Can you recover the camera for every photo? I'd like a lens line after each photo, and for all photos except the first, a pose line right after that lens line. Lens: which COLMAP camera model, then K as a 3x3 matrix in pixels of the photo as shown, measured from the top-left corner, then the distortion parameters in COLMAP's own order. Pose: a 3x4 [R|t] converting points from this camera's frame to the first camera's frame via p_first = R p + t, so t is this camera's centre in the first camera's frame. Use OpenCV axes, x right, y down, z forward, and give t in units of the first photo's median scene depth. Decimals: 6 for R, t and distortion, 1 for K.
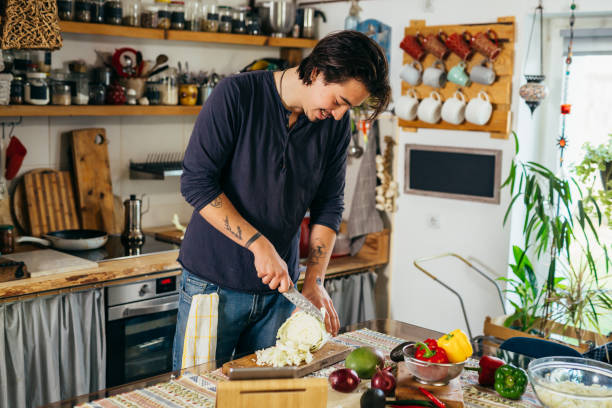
lens RADIAL K [[909.4, 0, 305.0], [0, 909.4, 204.3], [0, 0, 1]] dist [0.034866, 0.000000]
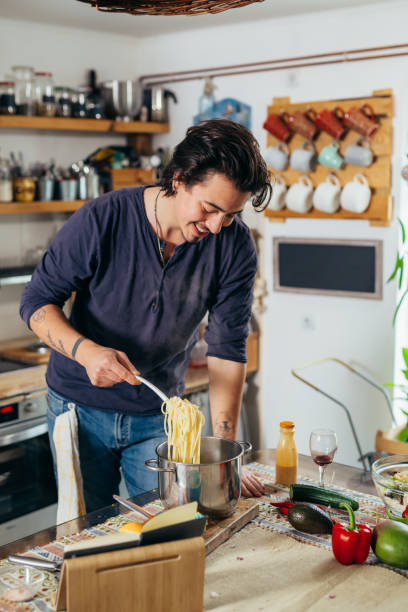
lens RADIAL K [[909.4, 0, 204.9], [0, 909.4, 305.5], [0, 0, 1]] dist [0.034866, 0.000000]
pose [[0.997347, -0.041598, 0.059736, -0.012871], [0.041199, 0.999120, 0.007896, -0.009385], [-0.060011, -0.005414, 0.998183, 0.121325]]
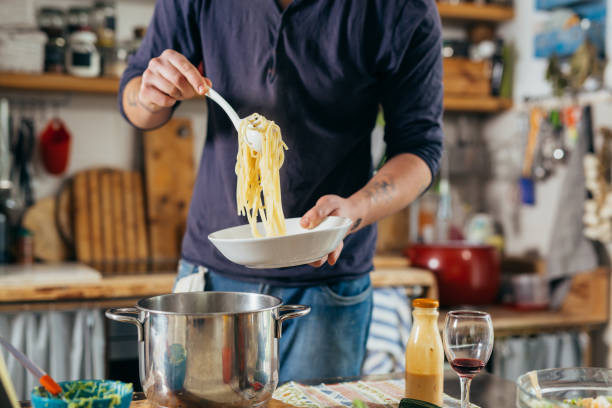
lens RADIAL K [[909.4, 0, 304.5], [0, 909.4, 208.7], [0, 0, 1]] dist [0.034866, 0.000000]
pose [[0.925729, -0.006838, -0.378127, 0.150800], [-0.036819, 0.993458, -0.108104, 0.069187], [0.376392, 0.113997, 0.919420, 0.337807]]
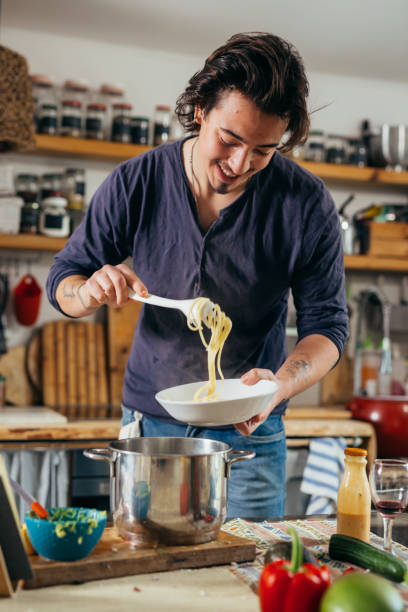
lens RADIAL K [[909.4, 0, 204.9], [0, 909.4, 306.9], [0, 0, 1]] dist [0.034866, 0.000000]
pose [[0.903374, -0.008919, -0.428760, 0.172854], [-0.065227, 0.985295, -0.157924, 0.070289], [0.423863, 0.170632, 0.889508, 0.286874]]
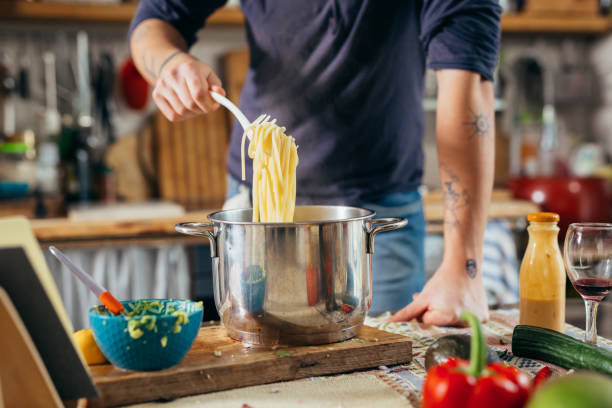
lens RADIAL K [[909.4, 0, 299.4], [0, 909.4, 204.9], [0, 0, 1]] dist [0.034866, 0.000000]
pose [[0.880601, -0.003523, -0.473846, 0.135108], [-0.027938, 0.997847, -0.059339, 0.081032], [0.473034, 0.065492, 0.878606, 0.374905]]
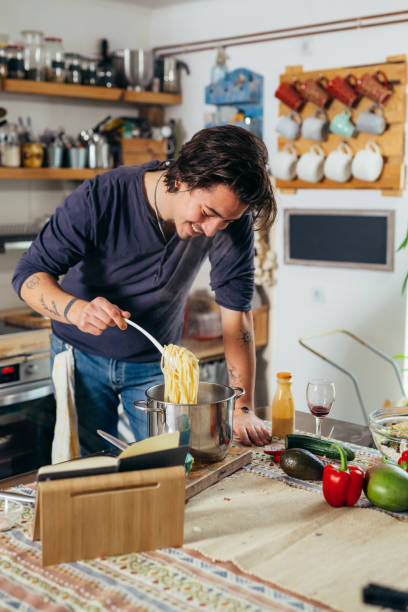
lens RADIAL K [[909.4, 0, 204.6], [0, 909.4, 304.4], [0, 0, 1]] dist [0.034866, 0.000000]
pose [[0.999119, -0.027131, 0.032030, 0.003651], [0.027121, 0.999632, 0.000736, 0.025383], [-0.032039, 0.000134, 0.999487, 0.132900]]
